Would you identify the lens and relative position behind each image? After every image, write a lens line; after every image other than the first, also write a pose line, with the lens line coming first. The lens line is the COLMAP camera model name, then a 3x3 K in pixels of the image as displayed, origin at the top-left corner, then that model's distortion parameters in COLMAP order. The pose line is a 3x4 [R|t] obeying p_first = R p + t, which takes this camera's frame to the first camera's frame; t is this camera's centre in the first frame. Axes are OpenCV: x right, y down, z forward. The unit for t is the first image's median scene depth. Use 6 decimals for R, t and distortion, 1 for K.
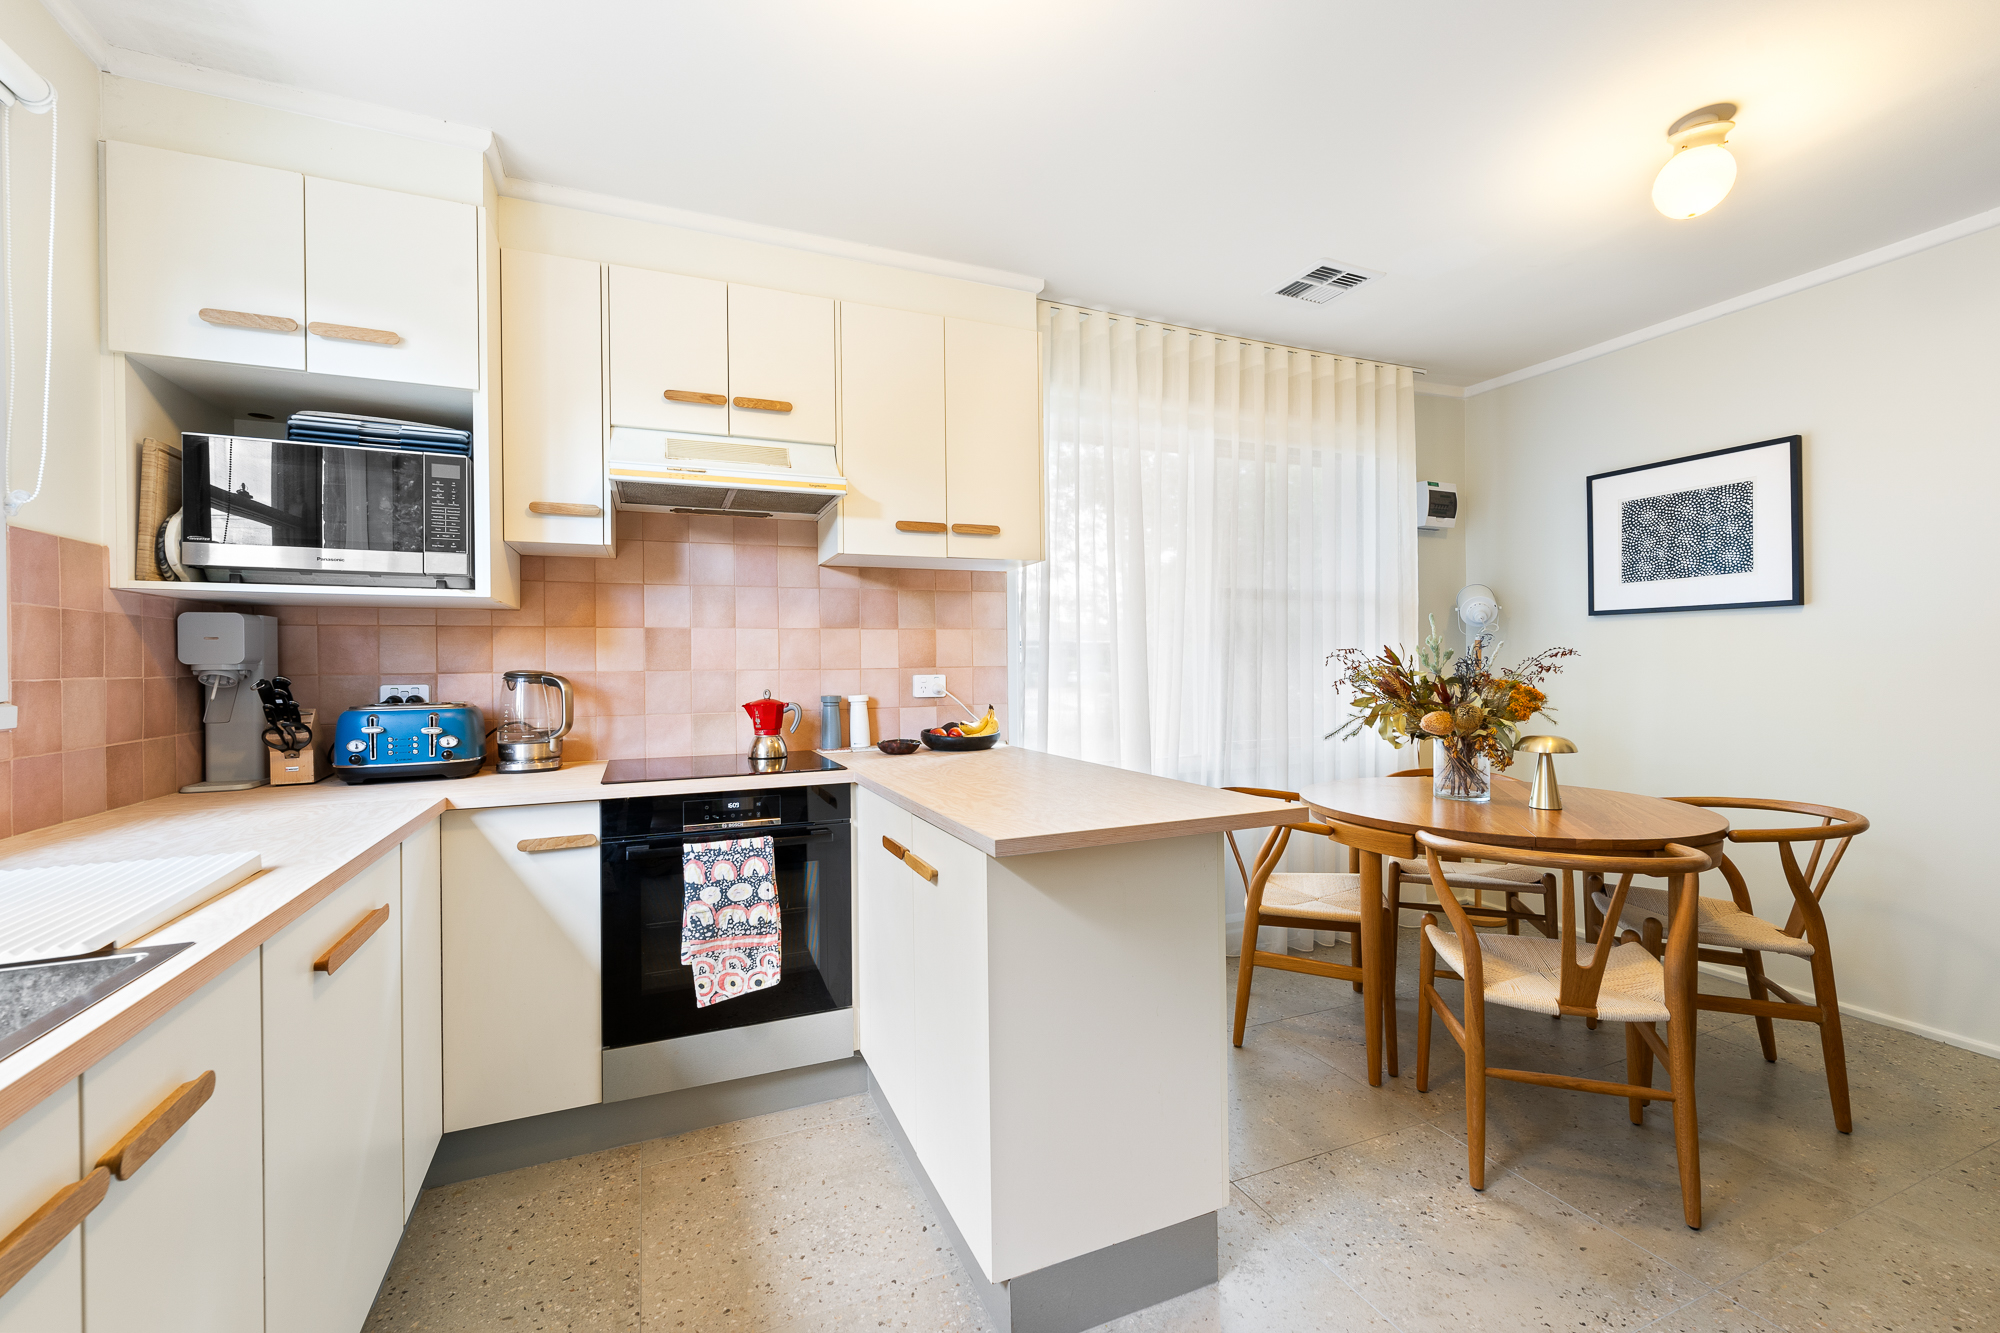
lens RADIAL K [[818.4, 0, 998.7], [0, 818.4, 661.7], [0, 0, 1]] dist [0.000853, -0.000511]
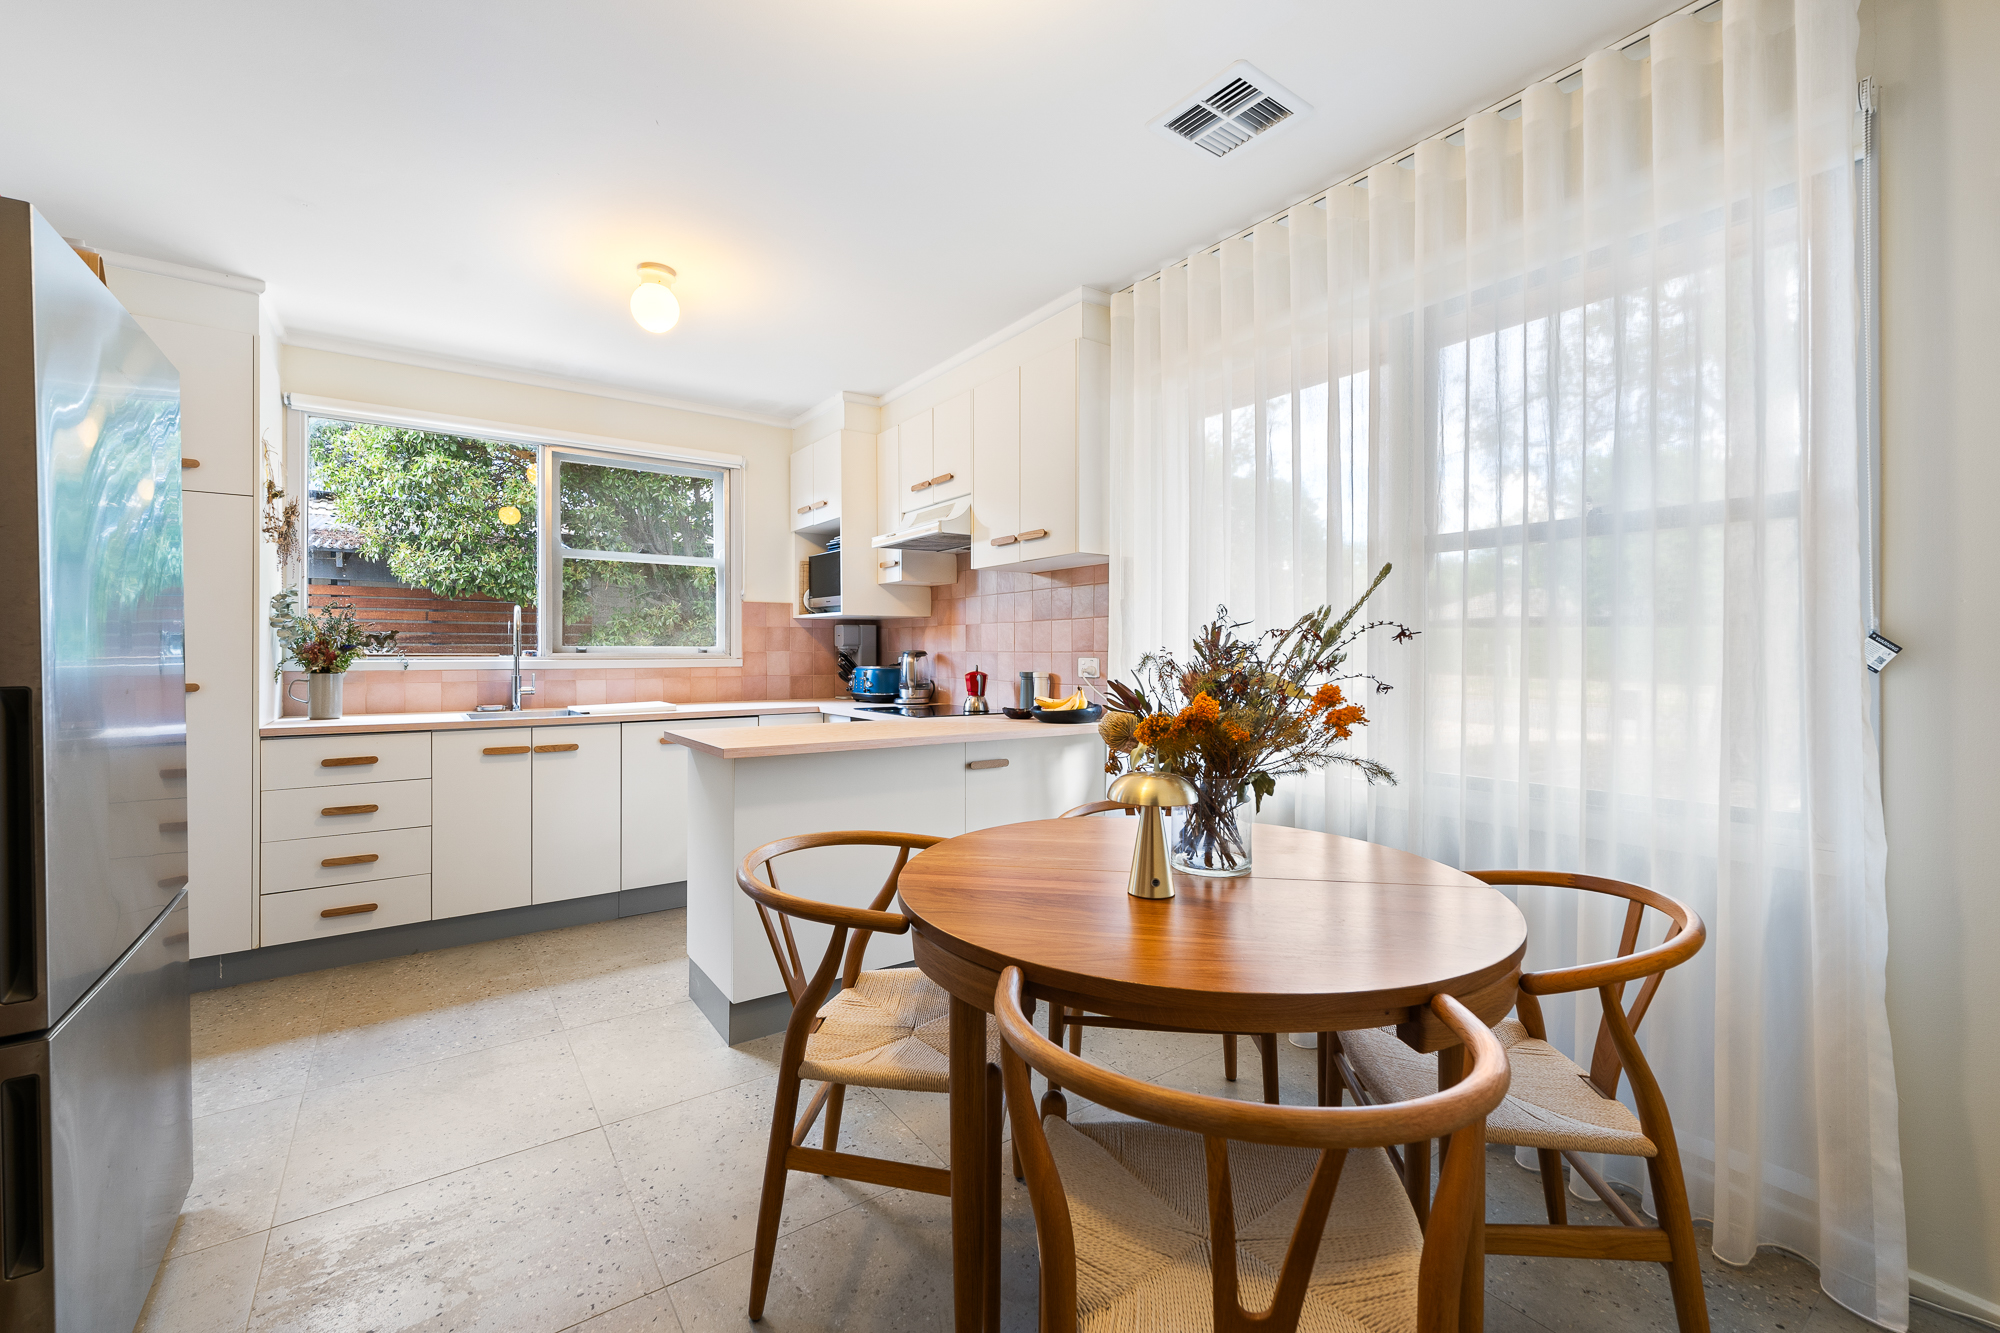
lens RADIAL K [[818.4, 0, 1000.2], [0, 818.4, 656.4], [0, 0, 1]] dist [0.000853, -0.000511]
pose [[0.211341, 0.016203, -0.977278, 1.640845], [-0.001072, 0.999866, 0.016346, -0.007425], [0.977412, -0.002407, 0.211330, 1.028962]]
